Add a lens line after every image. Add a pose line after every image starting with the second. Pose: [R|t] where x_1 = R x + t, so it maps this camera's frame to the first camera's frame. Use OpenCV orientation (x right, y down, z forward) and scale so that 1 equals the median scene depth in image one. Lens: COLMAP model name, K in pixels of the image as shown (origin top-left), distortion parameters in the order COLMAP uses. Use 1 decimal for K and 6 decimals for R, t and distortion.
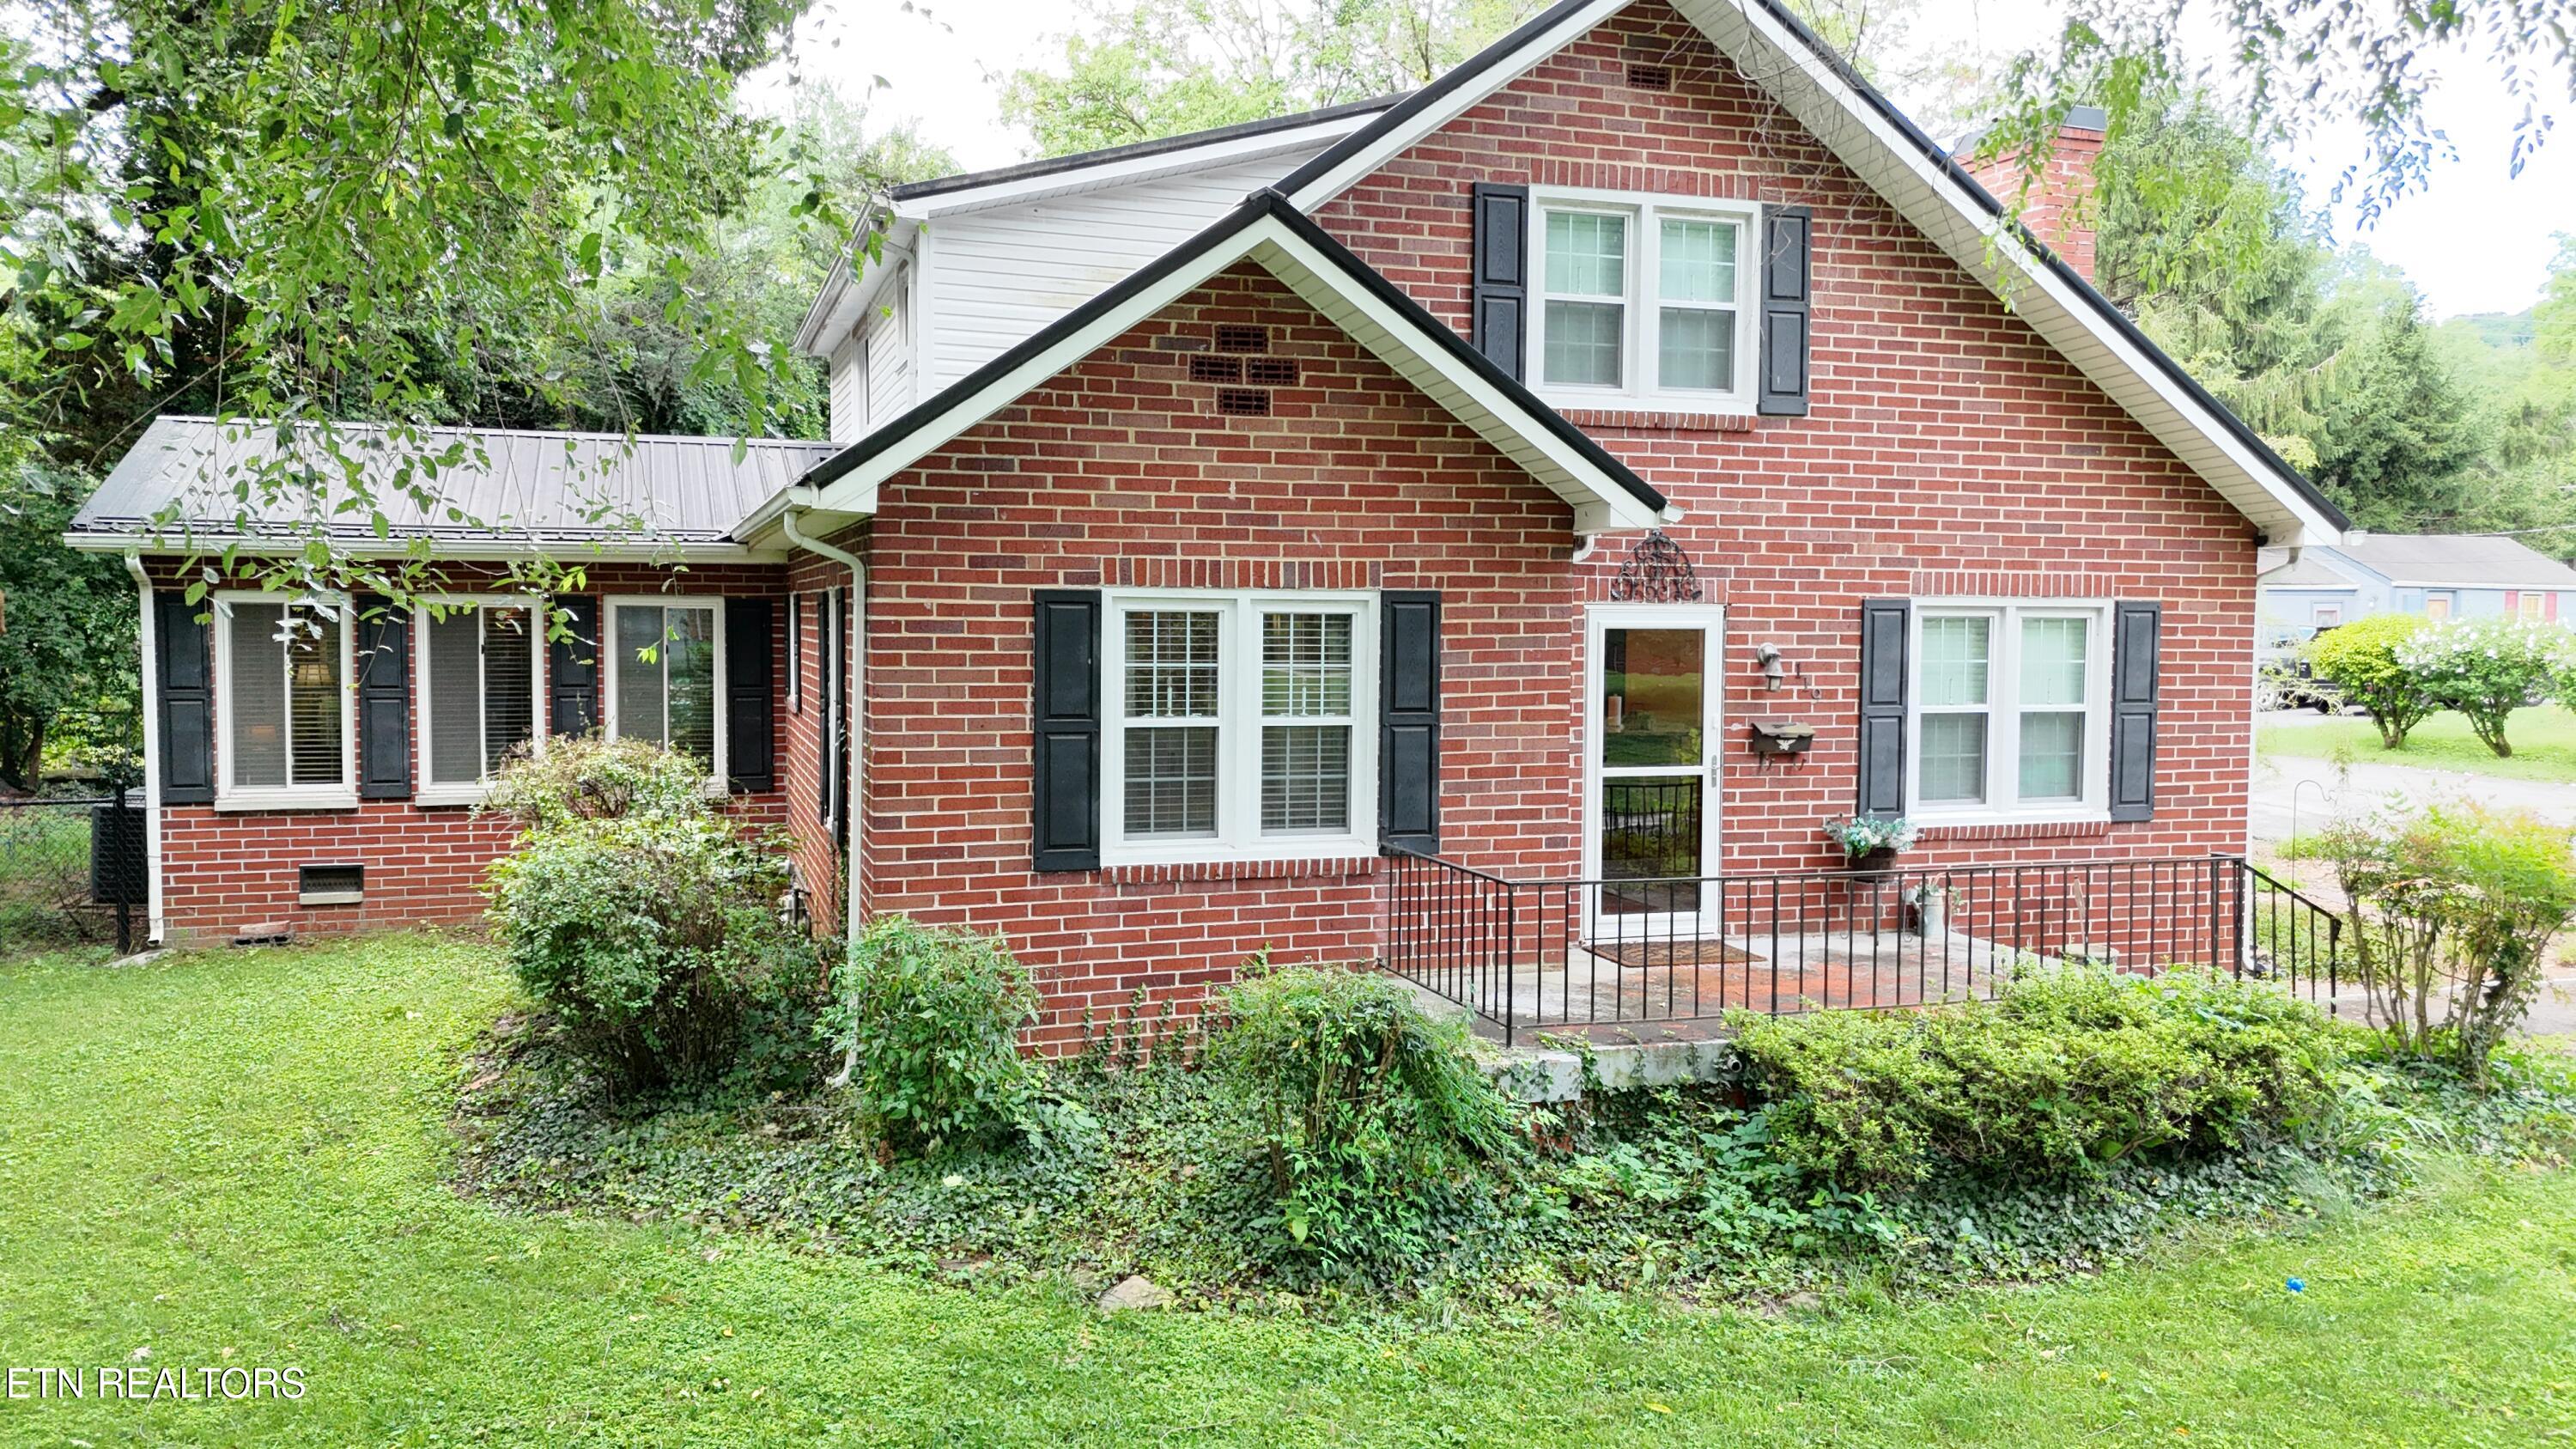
lens RADIAL K [[1963.4, 0, 1288.0], [0, 1963.4, 724.5], [0, 0, 1]] dist [0.056916, 0.001433]
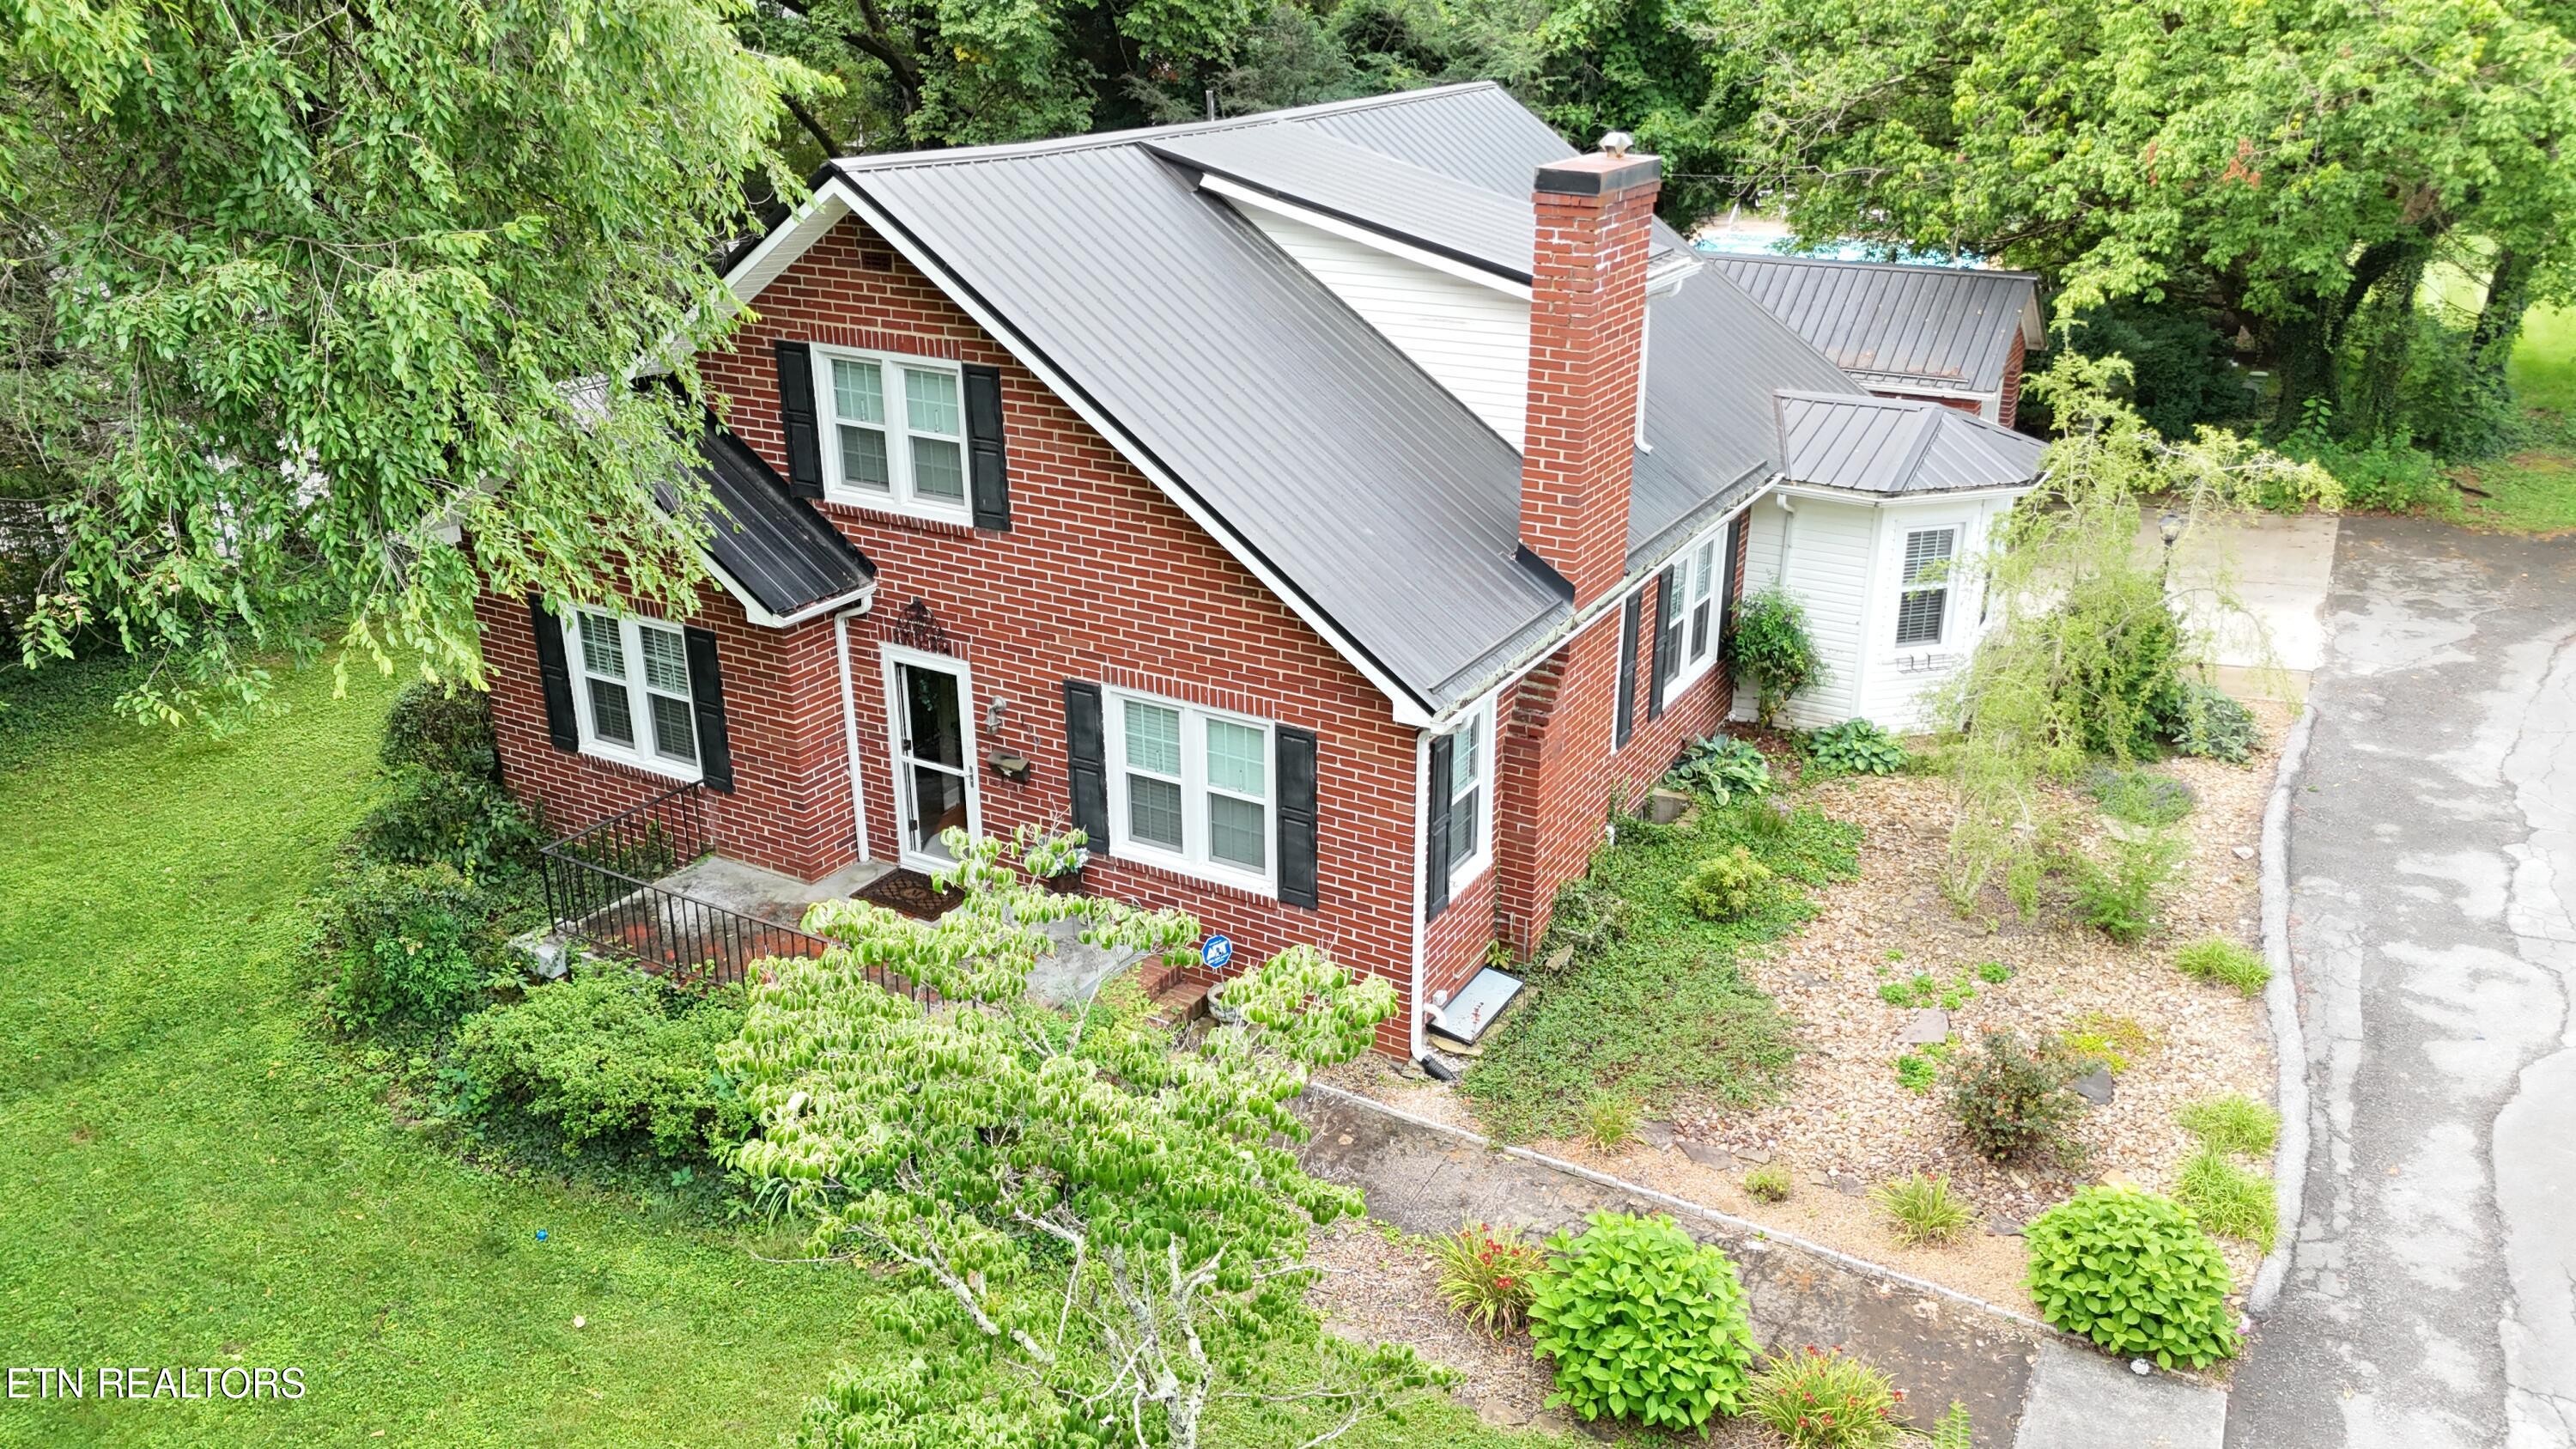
lens RADIAL K [[1902.1, 0, 1300.7], [0, 1902.1, 712.1], [0, 0, 1]] dist [0.100334, -0.191895]
pose [[0.665465, 0.267452, -0.696869, 1.283131], [-0.035769, 0.943957, 0.328125, -0.460800], [0.745572, -0.193429, 0.637737, 0.352781]]
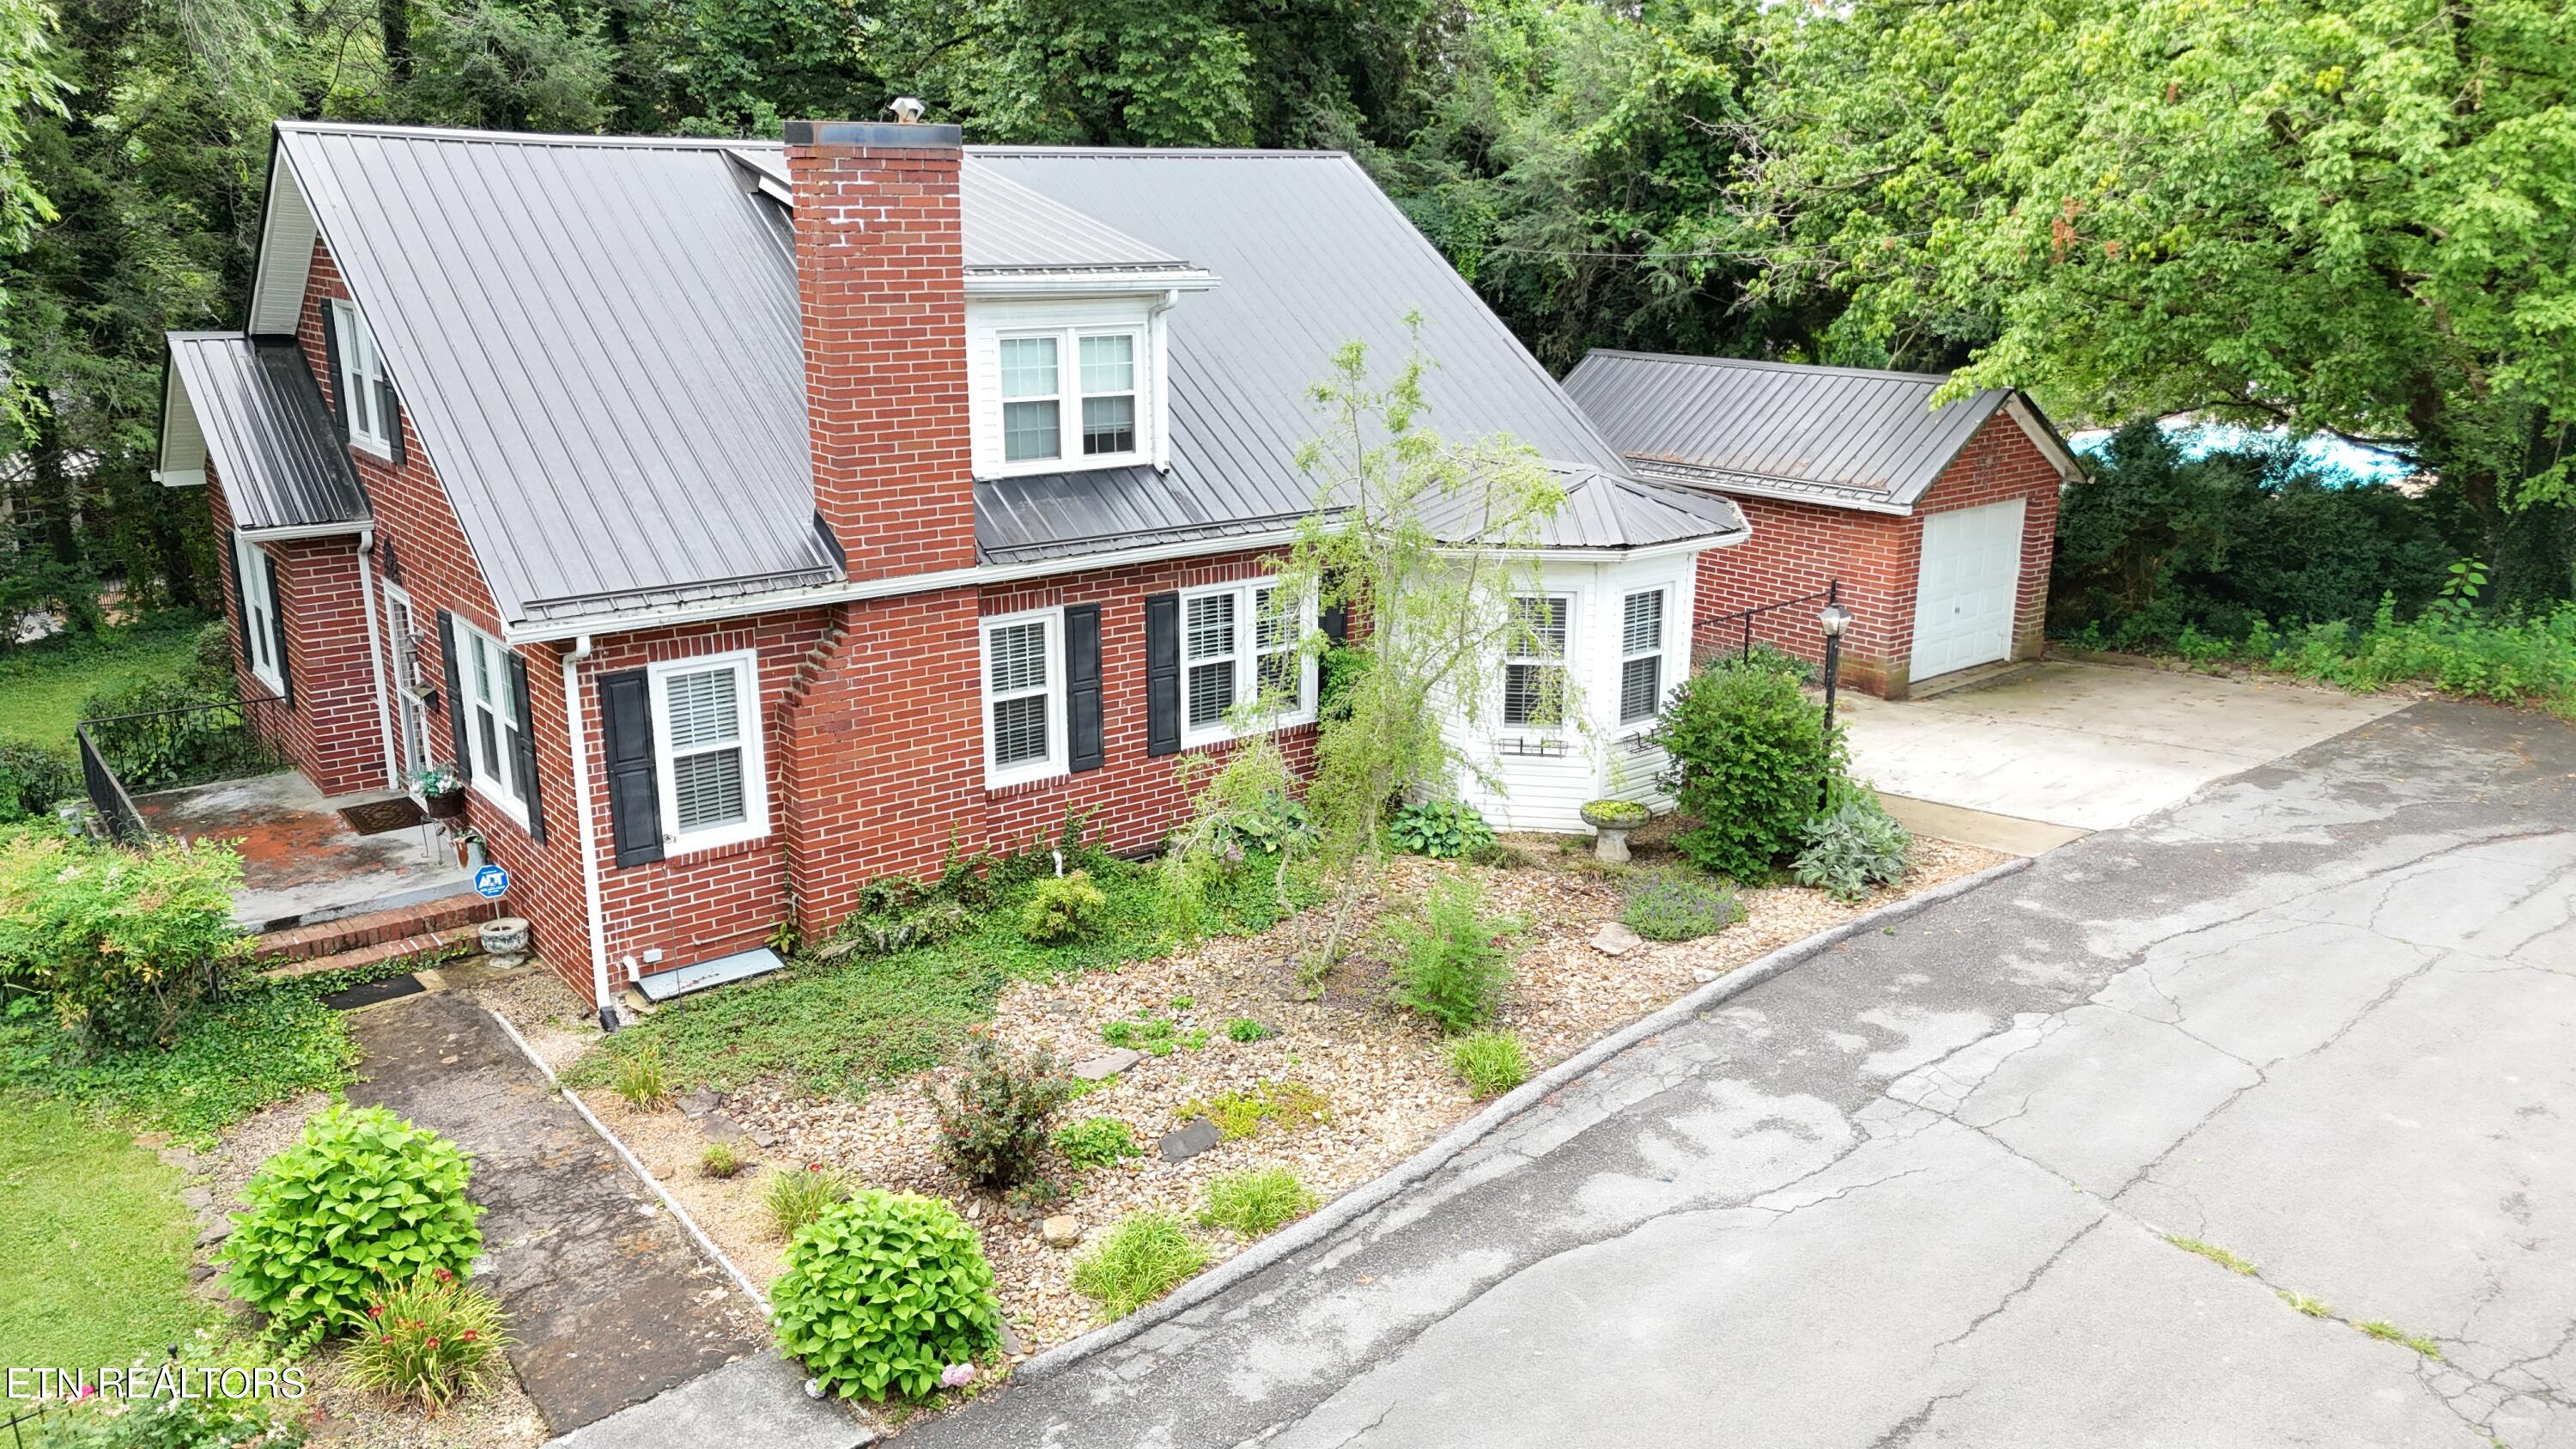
lens RADIAL K [[1896.0, 0, 1339.4], [0, 1896.0, 725.7], [0, 0, 1]] dist [0.094212, -0.193652]
pose [[0.353536, 0.246380, -0.902391, 1.739016], [-0.054770, 0.968487, 0.242968, -0.343173], [0.933816, -0.036474, 0.355889, 1.146926]]
